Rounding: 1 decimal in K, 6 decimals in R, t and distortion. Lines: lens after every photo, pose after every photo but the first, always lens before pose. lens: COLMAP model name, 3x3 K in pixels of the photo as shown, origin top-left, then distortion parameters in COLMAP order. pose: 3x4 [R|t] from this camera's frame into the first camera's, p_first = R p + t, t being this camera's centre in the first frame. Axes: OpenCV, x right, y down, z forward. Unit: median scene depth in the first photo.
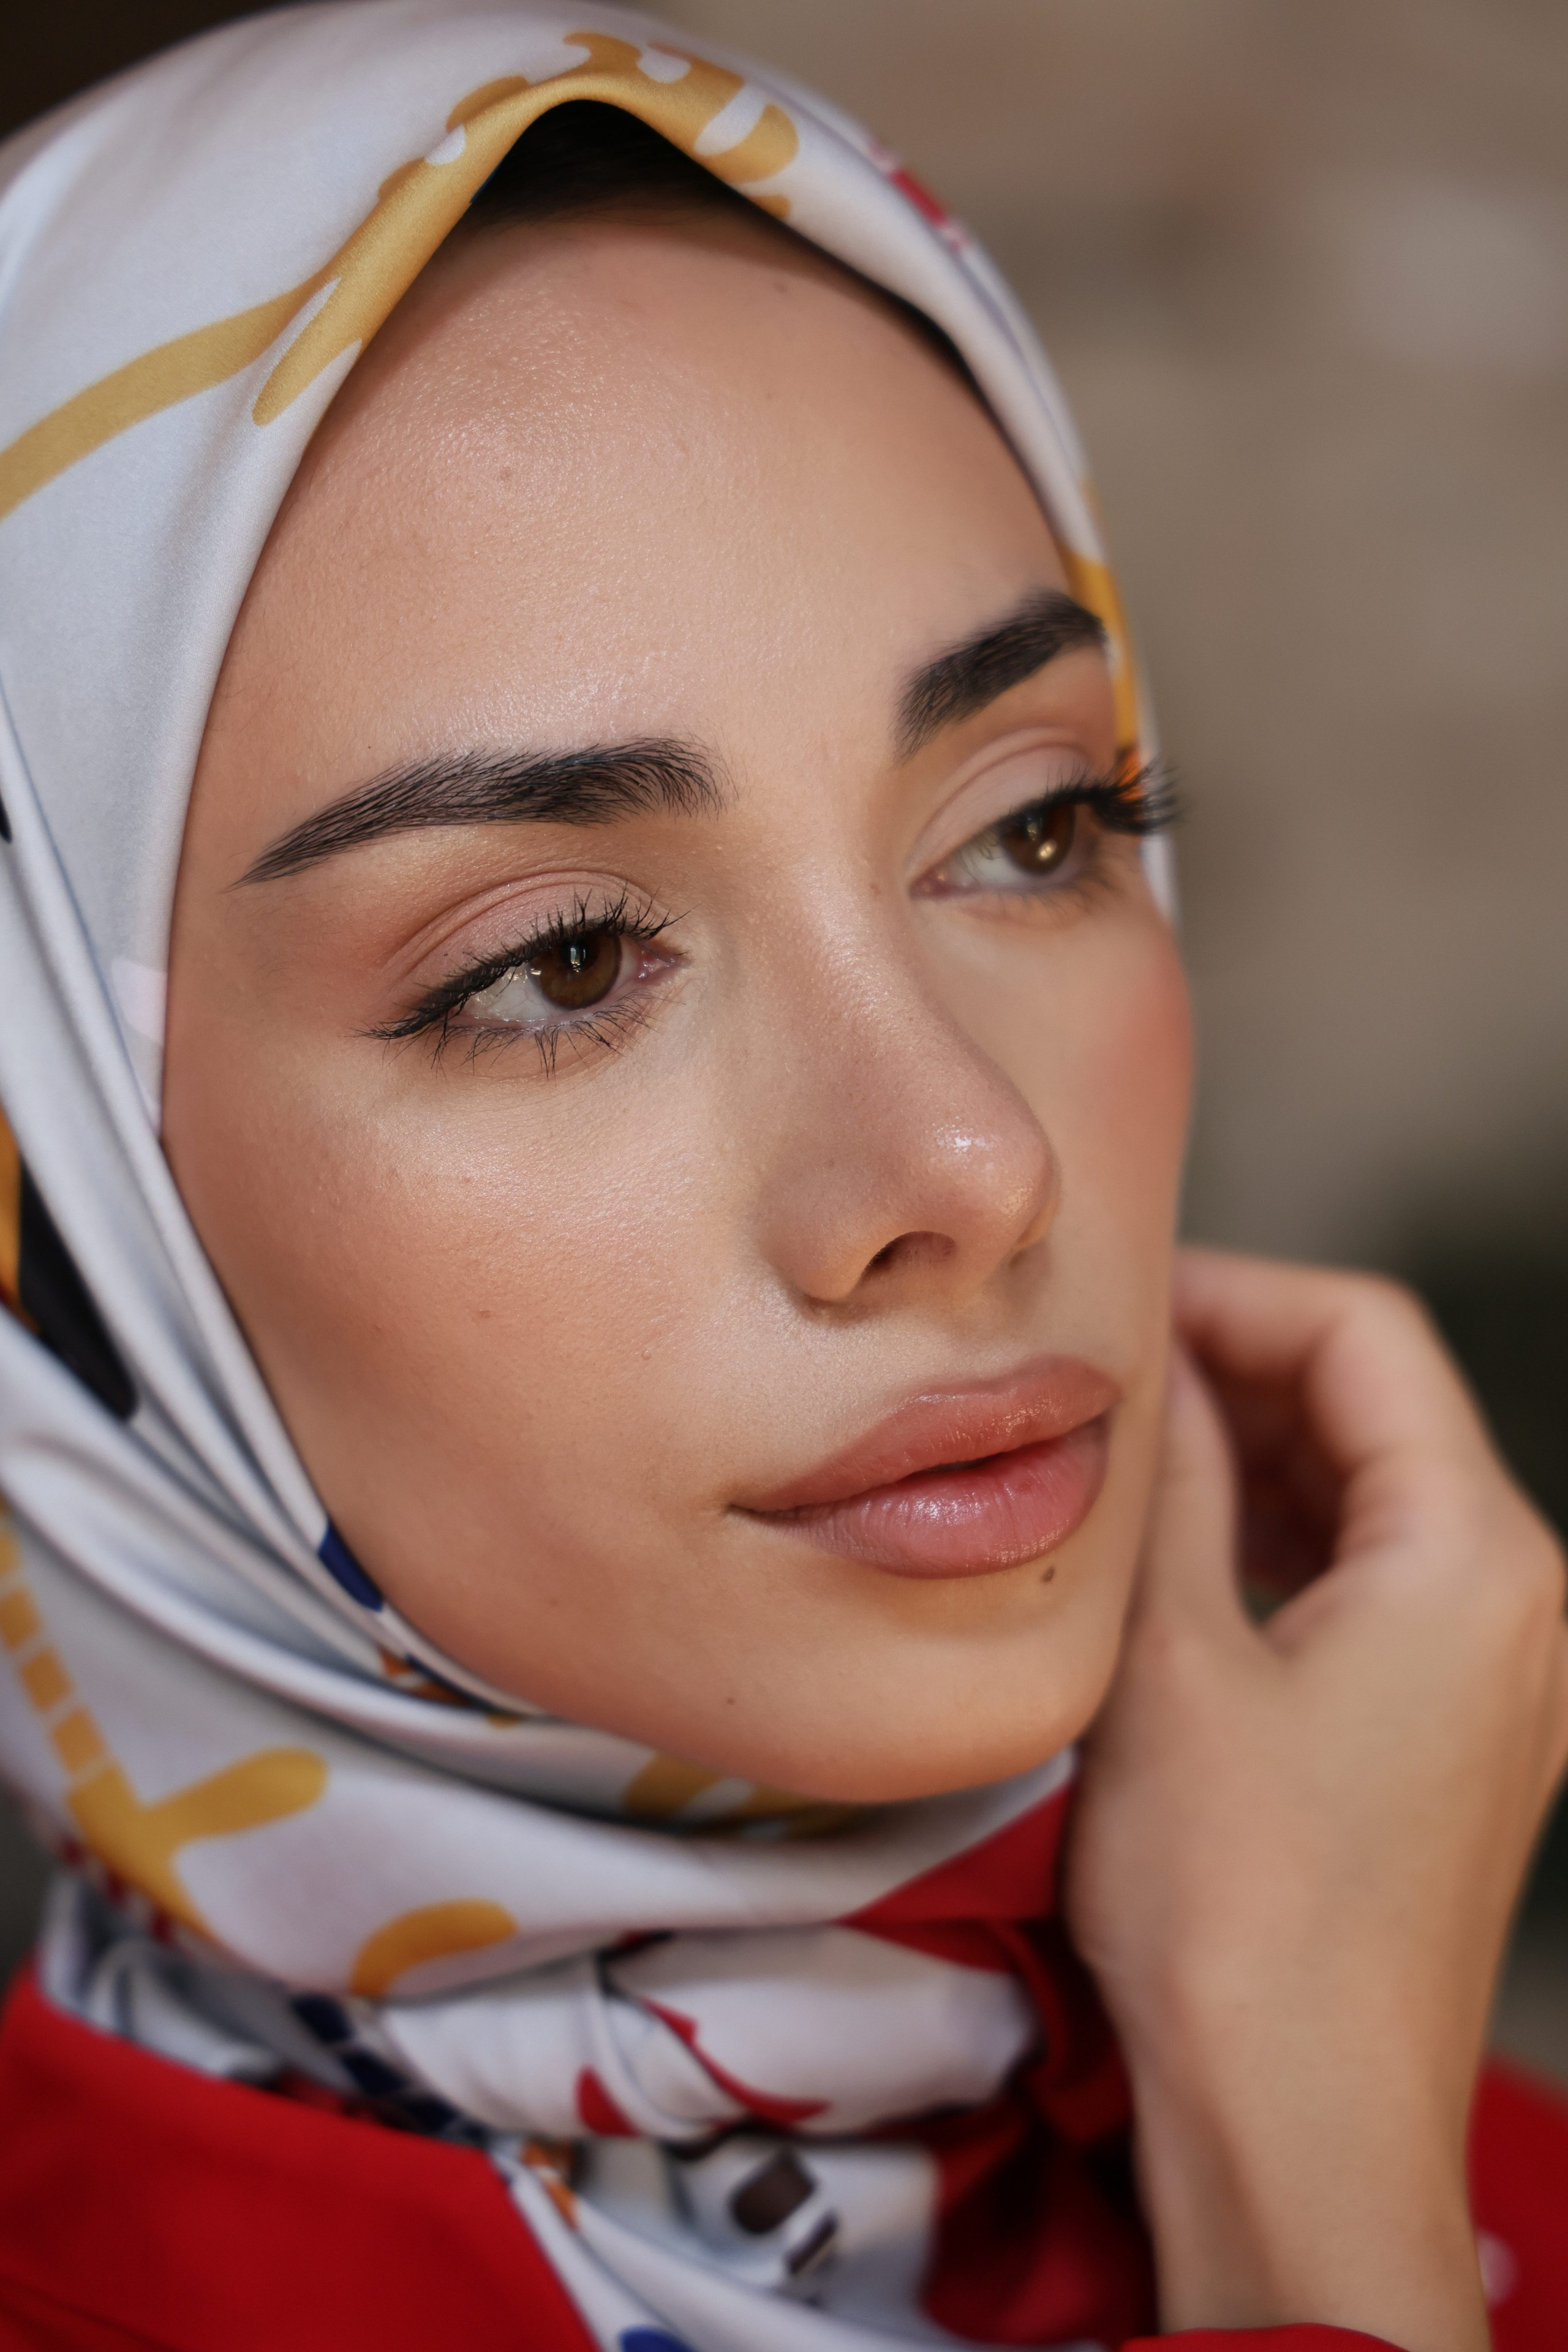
lens RADIAL K [[6542.1, 0, 784.0], [0, 6542.1, 1176.0], [0, 0, 1]] dist [0.559017, 0.311108]
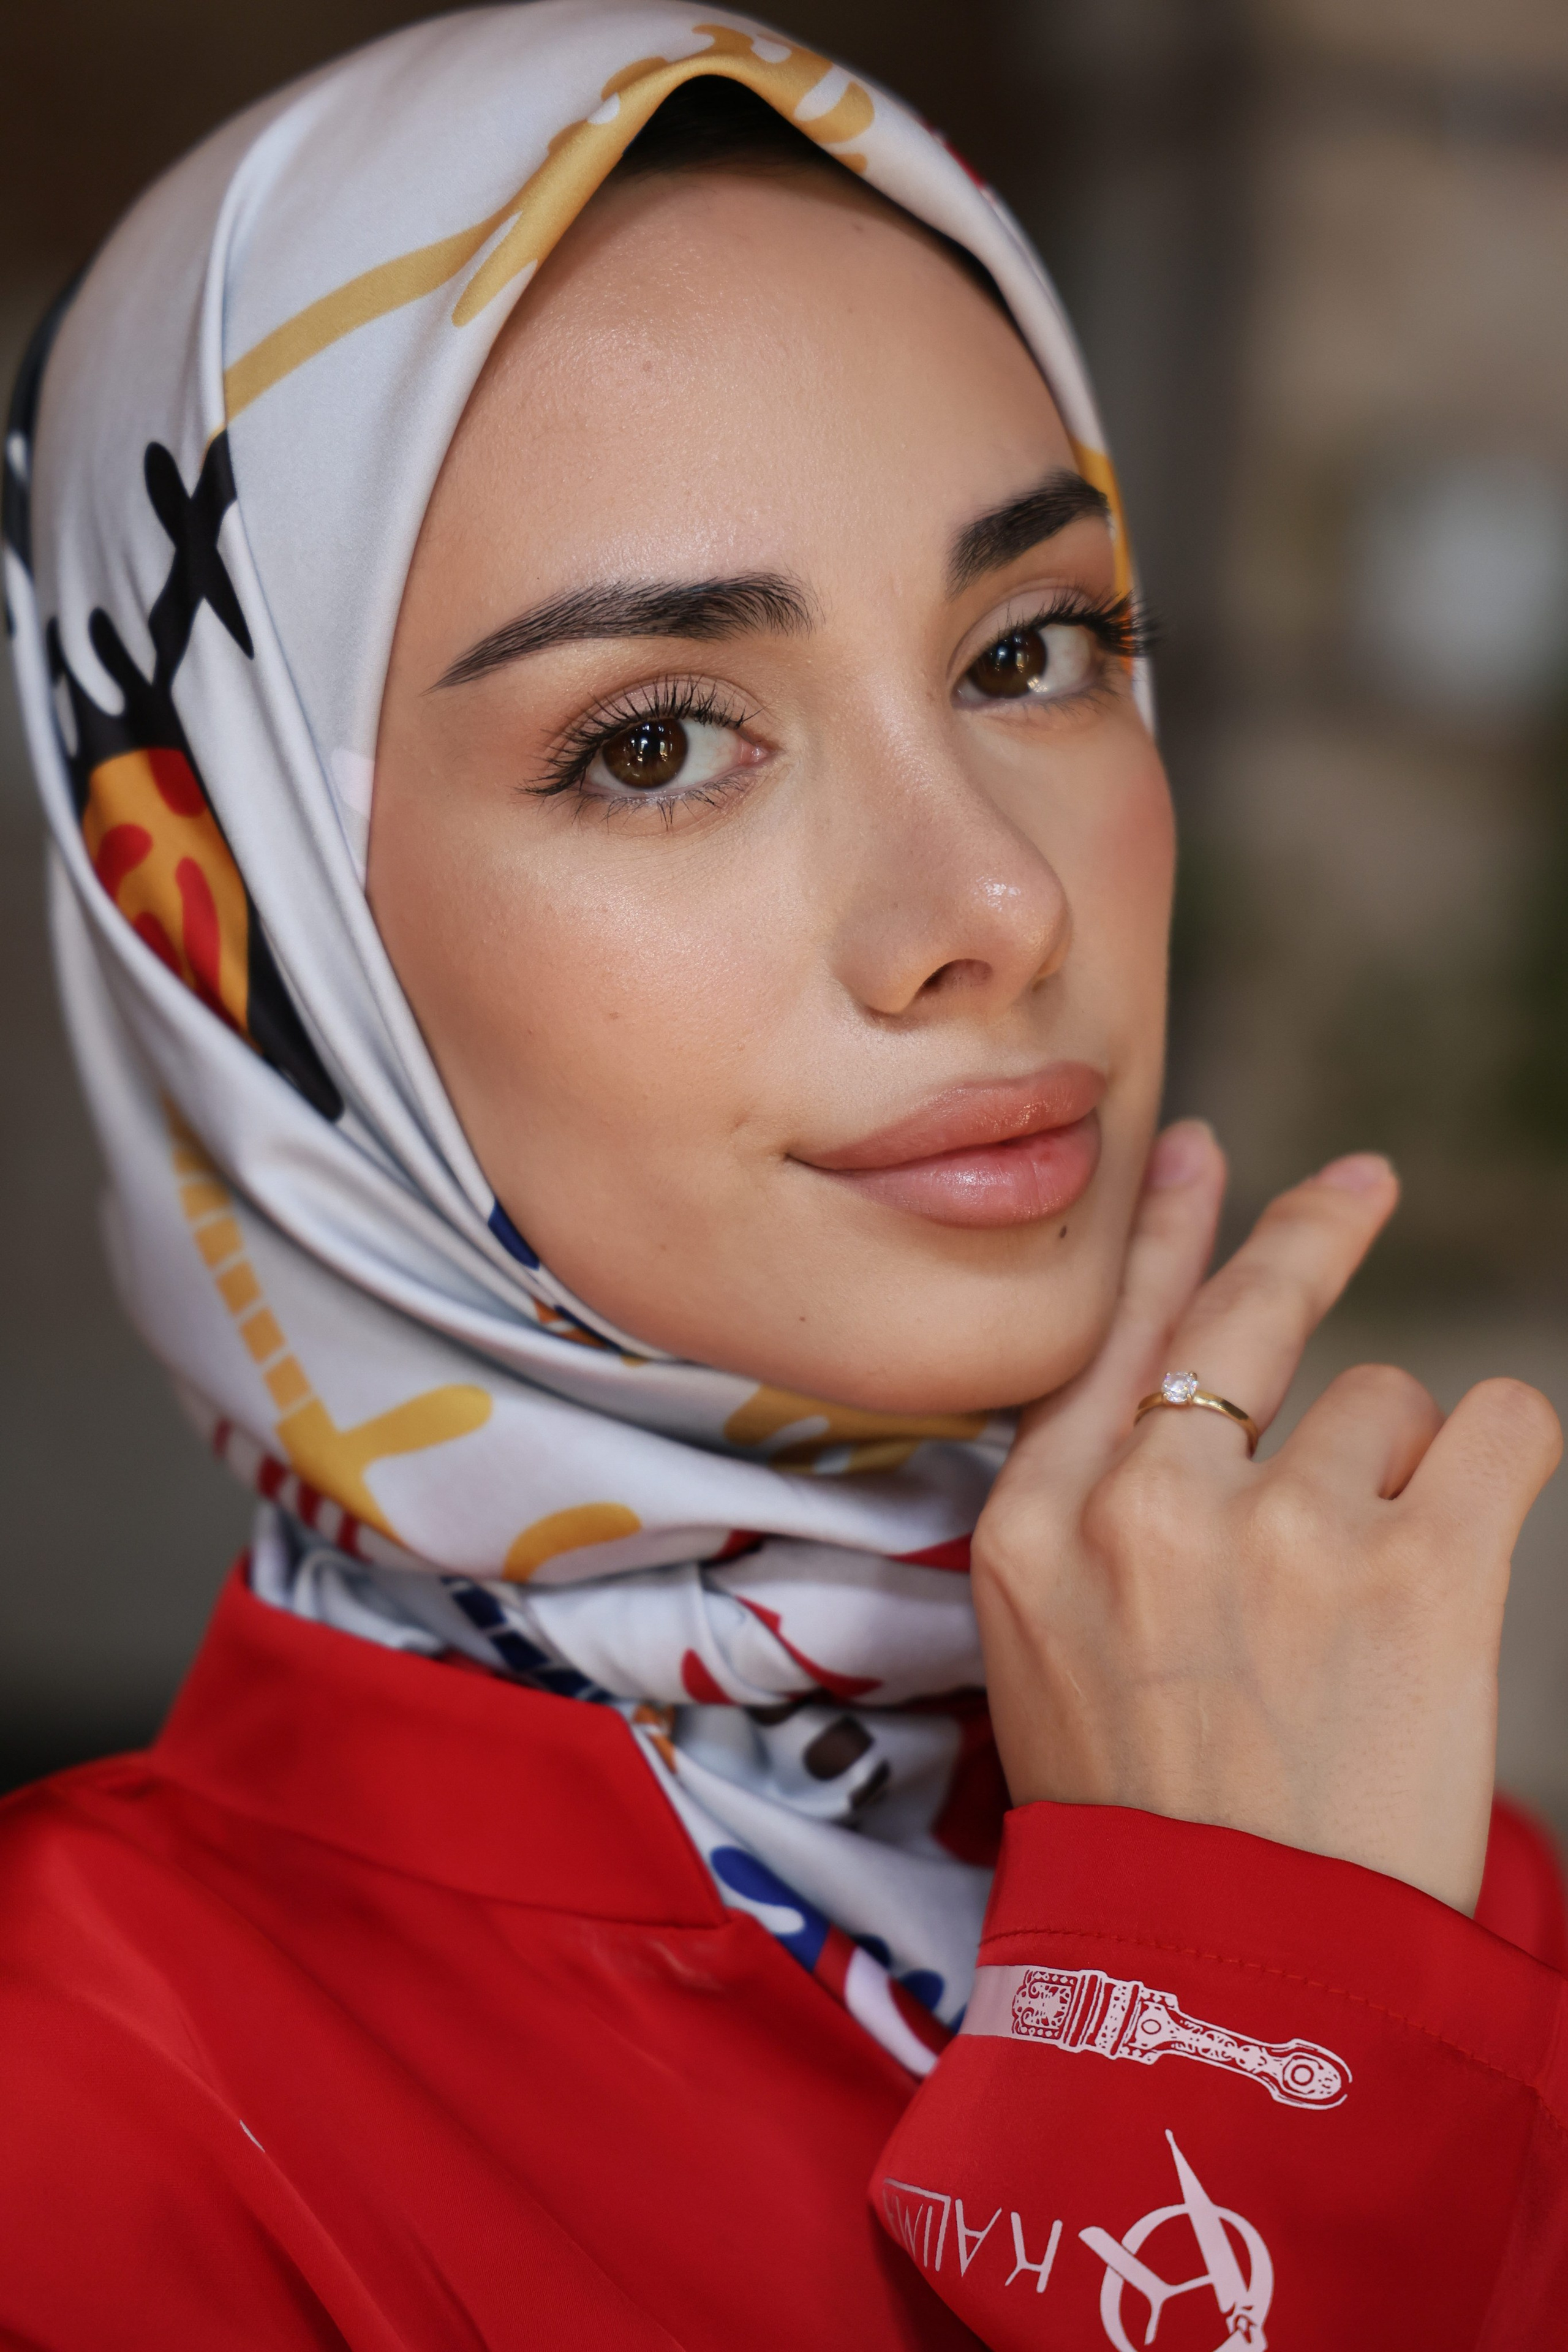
lens RADIAL K [[6542.1, 0, 784.0], [0, 6542.1, 1176.0], [0, 0, 1]] dist [0.559017, 0.311108]
pose [[0.999963, 0.007298, 0.004460, -0.019682], [-0.007238, 0.999887, -0.013159, 0.067192], [-0.004556, 0.013127, 0.999903, -0.281688]]
